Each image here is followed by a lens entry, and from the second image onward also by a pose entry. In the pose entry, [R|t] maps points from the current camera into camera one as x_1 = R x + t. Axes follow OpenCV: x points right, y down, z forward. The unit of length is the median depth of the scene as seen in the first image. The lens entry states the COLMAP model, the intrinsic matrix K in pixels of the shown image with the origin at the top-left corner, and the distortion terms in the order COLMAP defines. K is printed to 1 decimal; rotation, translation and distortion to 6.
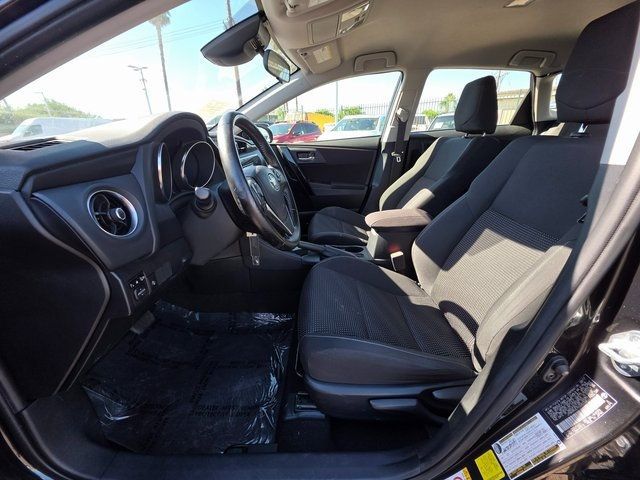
lens RADIAL K [[256.6, 0, 323.3], [0, 256.6, 242.9], [0, 0, 1]] dist [0.000418, -0.000131]
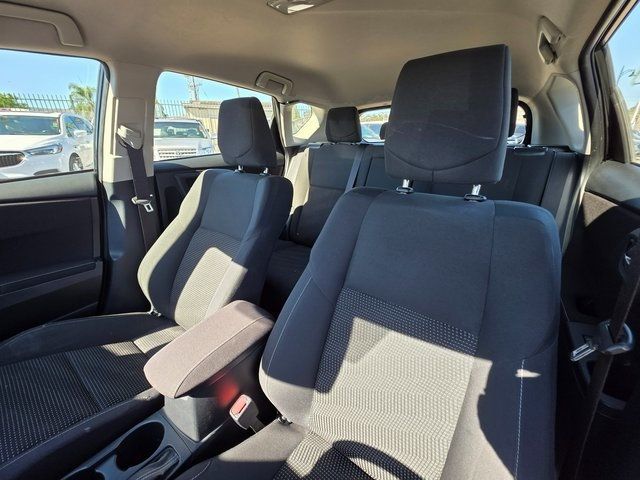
lens RADIAL K [[256.6, 0, 323.3], [0, 256.6, 242.9], [0, 0, 1]] dist [0.000418, -0.000131]
pose [[0.586066, -0.283335, 0.759110, 0.054732], [0.294386, 0.947304, 0.126298, -0.229062], [-0.754893, 0.149452, 0.638593, 0.348100]]
